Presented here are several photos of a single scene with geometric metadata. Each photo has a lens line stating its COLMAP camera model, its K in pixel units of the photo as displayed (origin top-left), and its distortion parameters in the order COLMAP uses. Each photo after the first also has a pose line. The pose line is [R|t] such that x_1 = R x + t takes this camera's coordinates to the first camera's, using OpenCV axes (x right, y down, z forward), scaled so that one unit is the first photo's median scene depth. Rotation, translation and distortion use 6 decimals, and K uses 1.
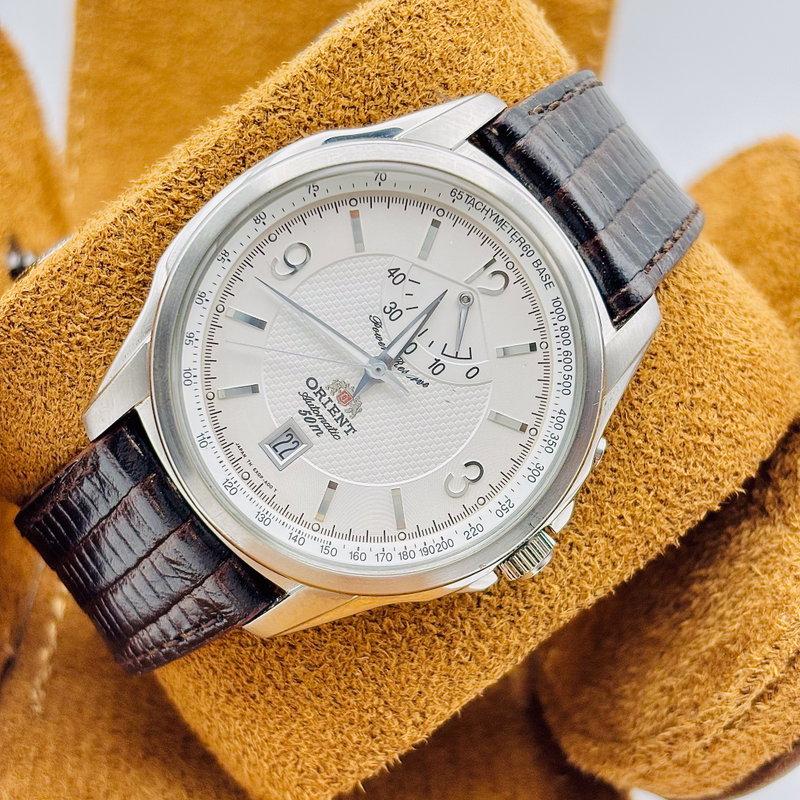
lens RADIAL K [[1761.0, 0, 394.3], [0, 1761.0, 396.3], [0, 0, 1]] dist [0.666762, 0.242988]
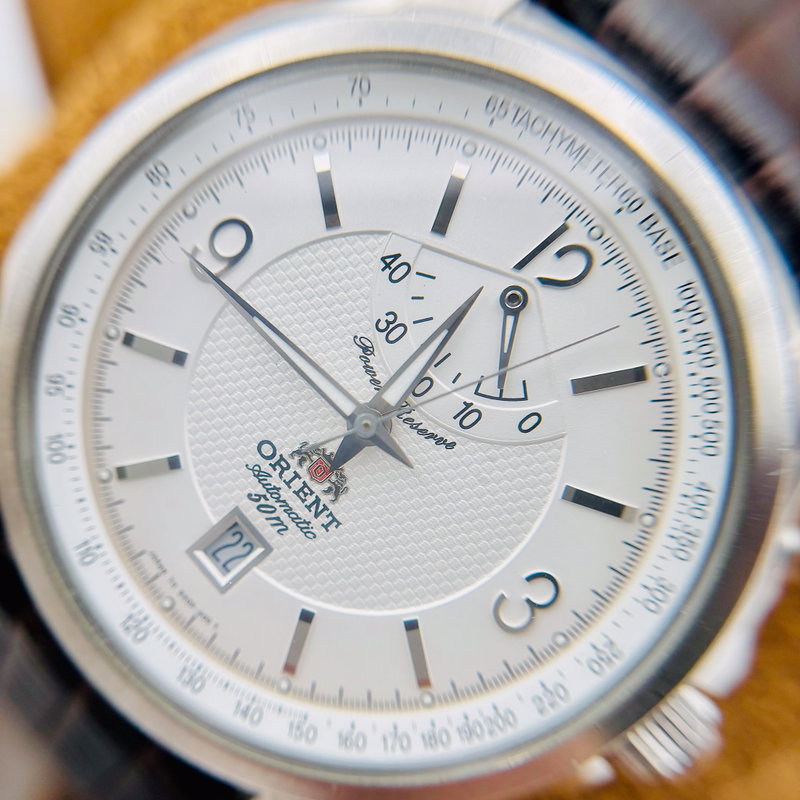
lens RADIAL K [[1111.5, 0, 351.3], [0, 1111.5, 420.4], [0, 0, 1]] dist [0.821788, -0.098961]
pose [[0.987672, -0.038913, -0.151625, 0.042917], [0.043751, 0.998630, 0.028703, -0.027751], [0.150300, -0.034983, 0.988021, 0.614185]]
